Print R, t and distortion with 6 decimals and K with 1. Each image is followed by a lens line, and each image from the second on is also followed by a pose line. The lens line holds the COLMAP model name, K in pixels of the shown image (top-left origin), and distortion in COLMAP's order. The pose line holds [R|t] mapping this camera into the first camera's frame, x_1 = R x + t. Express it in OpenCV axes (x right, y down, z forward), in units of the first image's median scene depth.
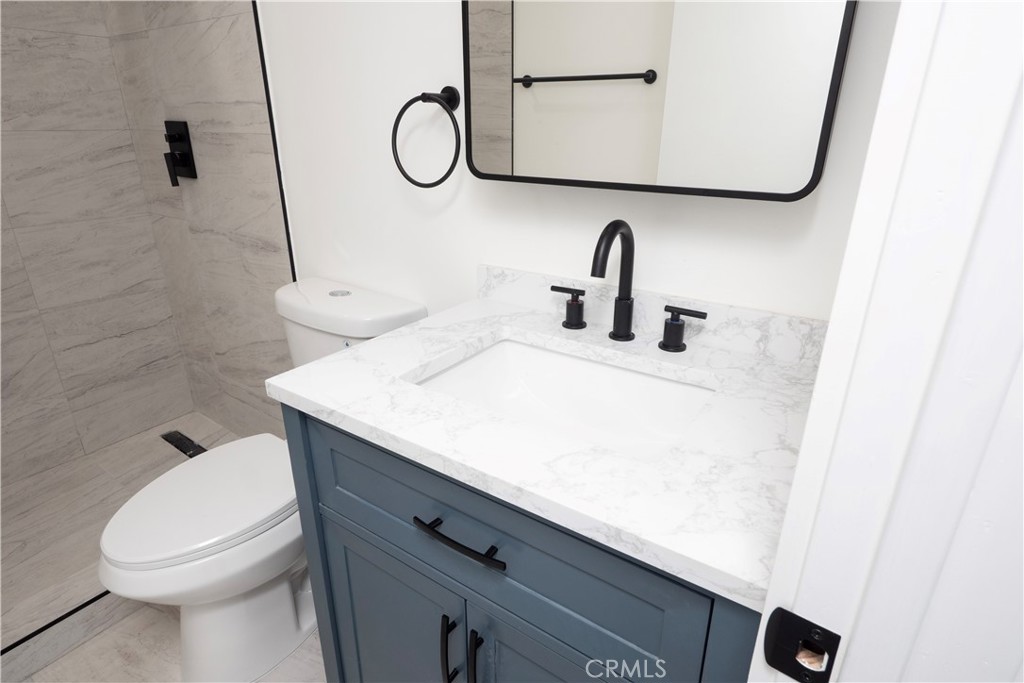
lens RADIAL K [[547.3, 0, 511.6], [0, 547.3, 333.3], [0, 0, 1]] dist [-0.001001, 0.000248]
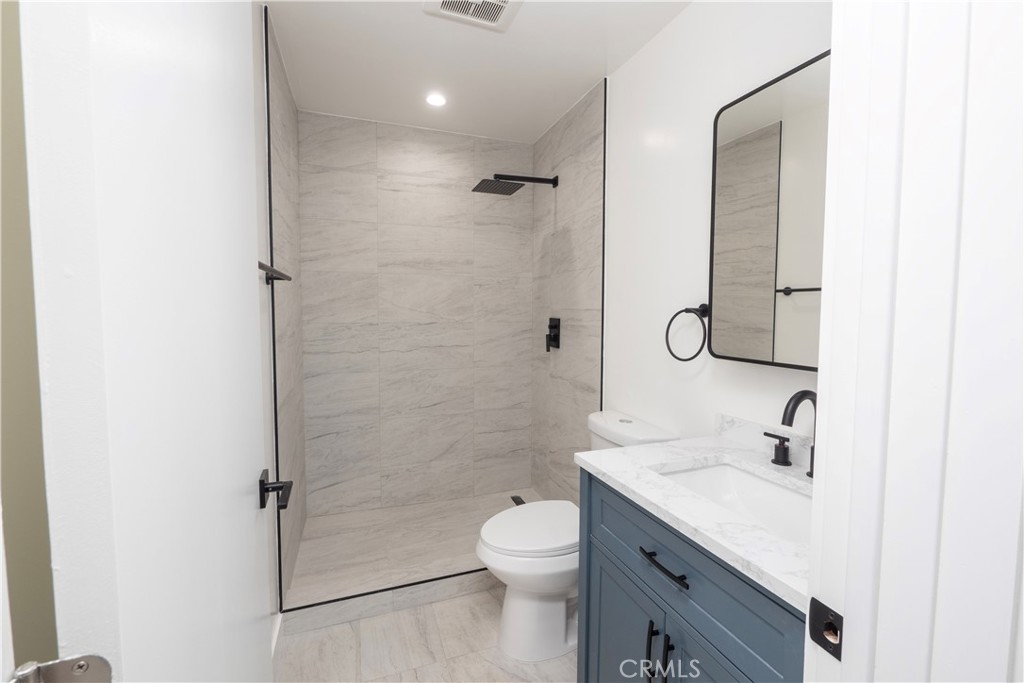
lens RADIAL K [[432.2, 0, 512.0], [0, 432.2, 341.5], [0, 0, 1]] dist [-0.000363, -0.000142]
pose [[0.820350, 0.039579, -0.570491, 0.149810], [-0.205838, 0.951173, -0.230000, 0.076419], [0.533532, 0.306109, 0.788442, -0.295674]]
